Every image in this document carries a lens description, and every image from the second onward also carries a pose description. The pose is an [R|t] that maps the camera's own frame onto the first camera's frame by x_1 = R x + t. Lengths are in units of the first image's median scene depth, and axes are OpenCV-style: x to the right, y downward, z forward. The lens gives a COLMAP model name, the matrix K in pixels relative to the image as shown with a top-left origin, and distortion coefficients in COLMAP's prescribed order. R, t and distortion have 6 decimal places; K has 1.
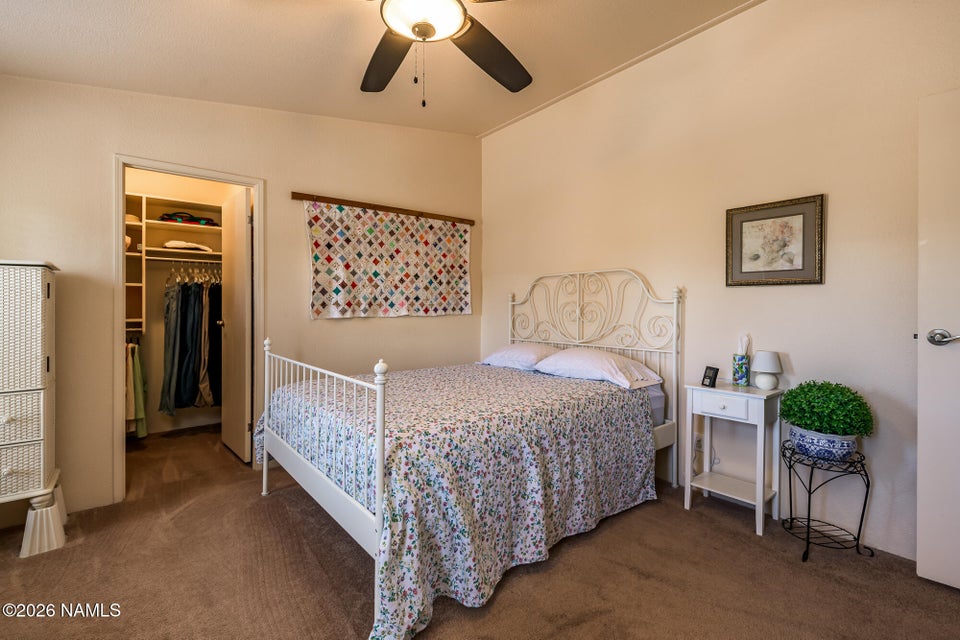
lens RADIAL K [[425.3, 0, 484.7], [0, 425.3, 309.3], [0, 0, 1]] dist [0.000104, -0.000009]
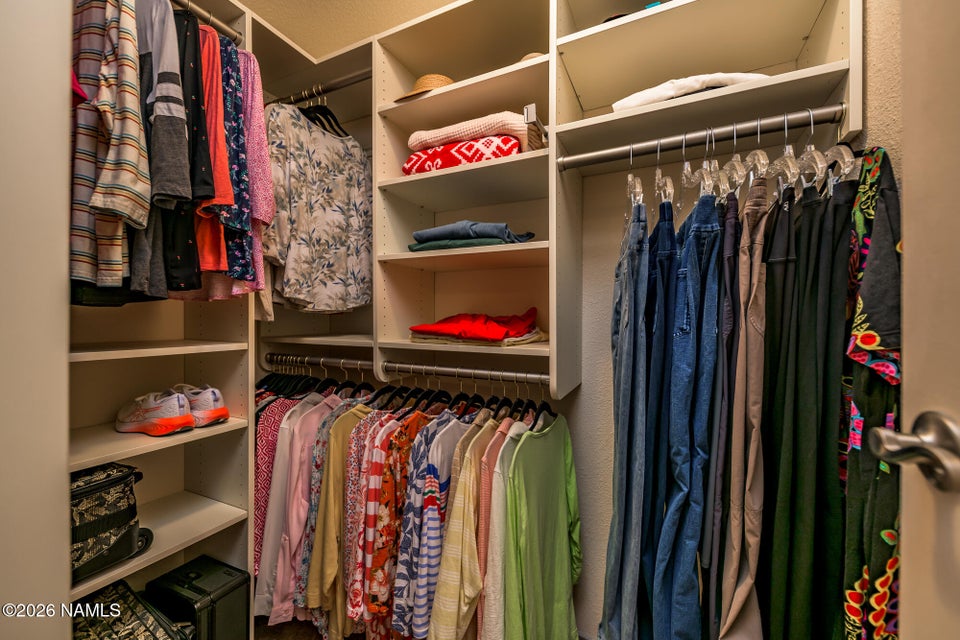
lens RADIAL K [[388.6, 0, 480.0], [0, 388.6, 320.0], [0, 0, 1]] dist [-0.001324, -0.000854]
pose [[0.415473, 0.002543, -0.909602, -0.550589], [-0.000038, 0.999996, 0.002778, -0.000339], [0.909605, -0.001120, 0.415472, 0.818738]]
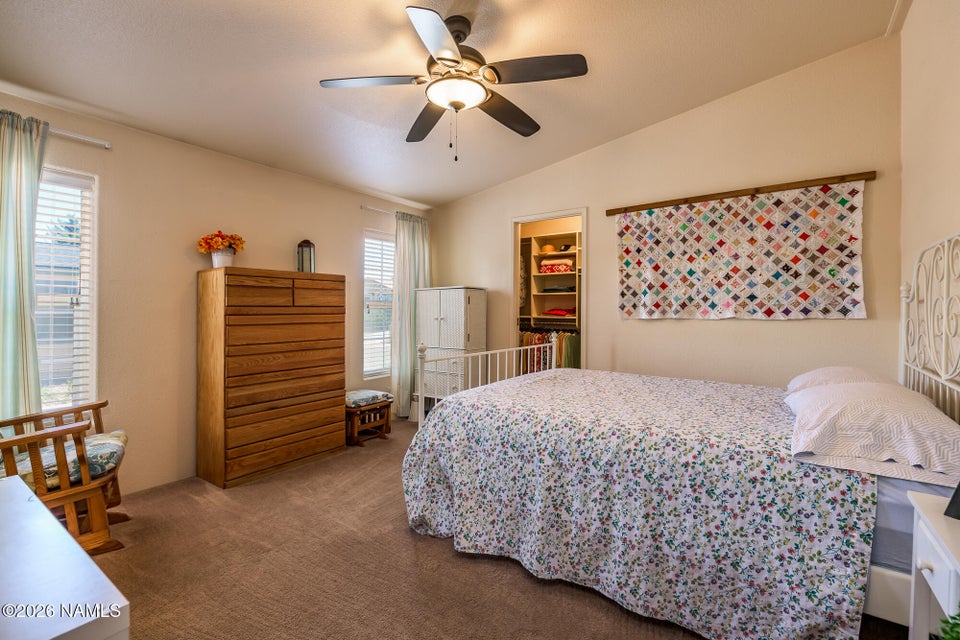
lens RADIAL K [[425.3, 0, 484.7], [0, 425.3, 309.3], [0, 0, 1]] dist [0.000104, -0.000009]
pose [[0.254731, -0.000474, -0.967012, 0.513257], [-0.003846, 0.999991, -0.001503, 0.000396], [0.967004, 0.004102, 0.254727, 0.325146]]
